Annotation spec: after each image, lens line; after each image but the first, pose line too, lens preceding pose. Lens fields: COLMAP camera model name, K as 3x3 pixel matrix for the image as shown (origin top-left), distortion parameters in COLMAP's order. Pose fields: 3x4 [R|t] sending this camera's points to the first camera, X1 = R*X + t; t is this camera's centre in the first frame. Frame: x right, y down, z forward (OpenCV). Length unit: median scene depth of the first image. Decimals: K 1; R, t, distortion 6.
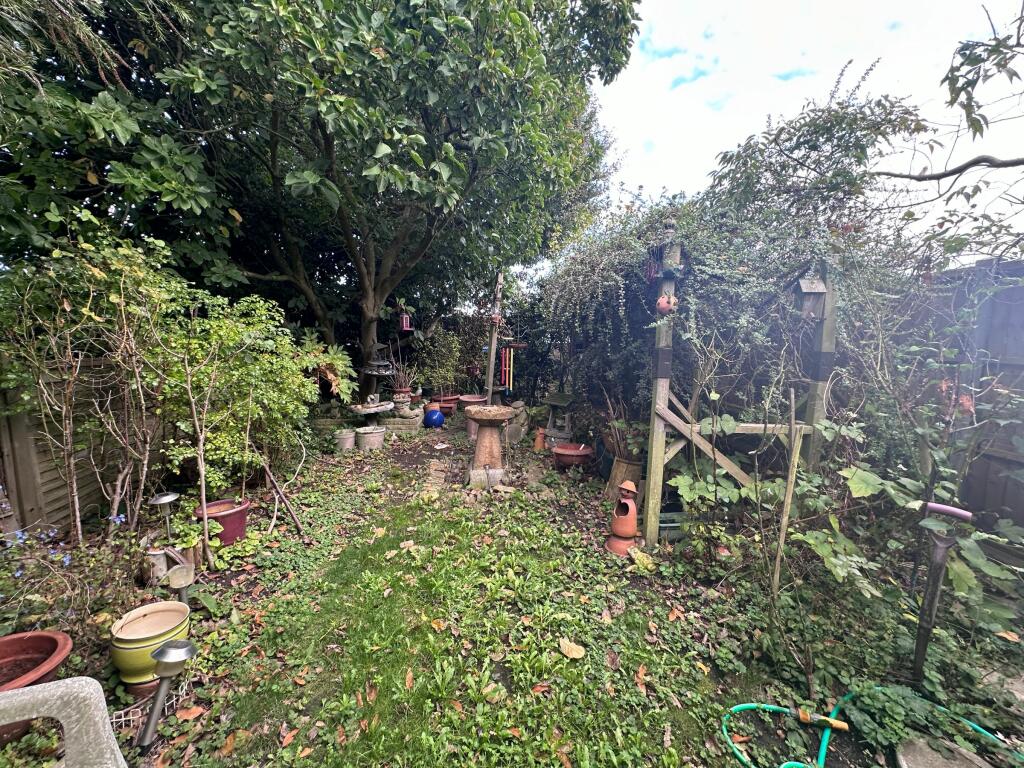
lens RADIAL K [[410.0, 0, 514.6], [0, 410.0, 380.6], [0, 0, 1]] dist [0.000267, 0.000013]
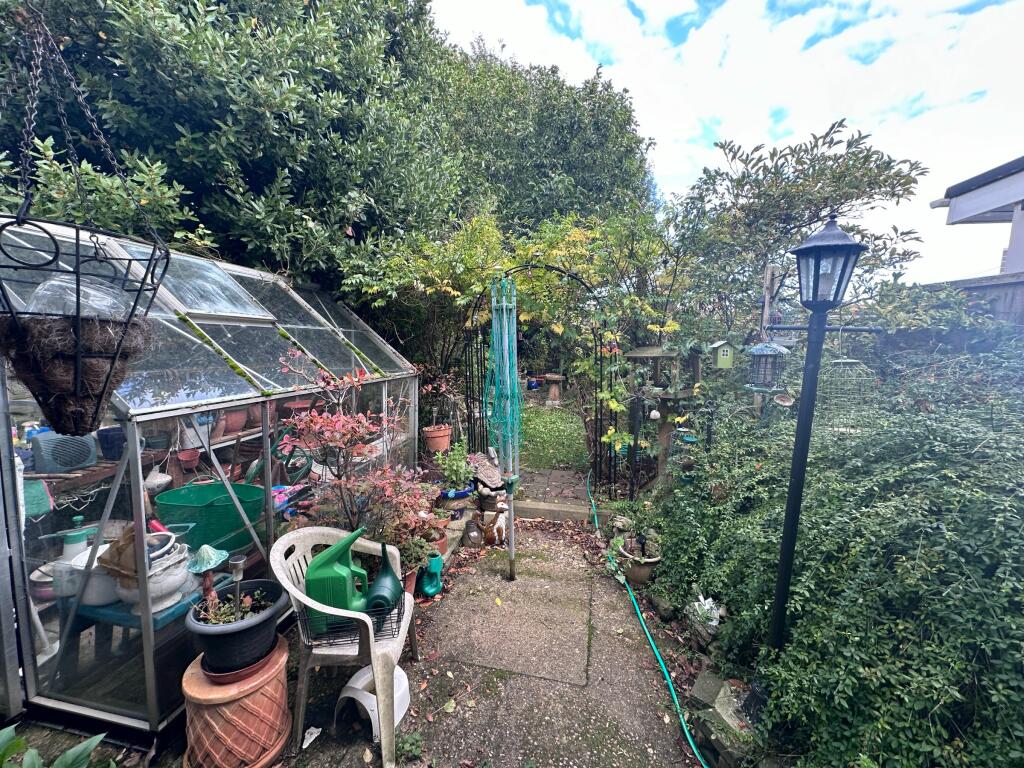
lens RADIAL K [[410.0, 0, 512.3], [0, 410.0, 386.0], [0, 0, 1]] dist [0.000267, 0.000013]
pose [[0.968456, 0.029690, -0.247410, 0.190891], [-0.021870, 0.999172, 0.034300, 0.031445], [0.248223, -0.027807, 0.968304, -0.906602]]
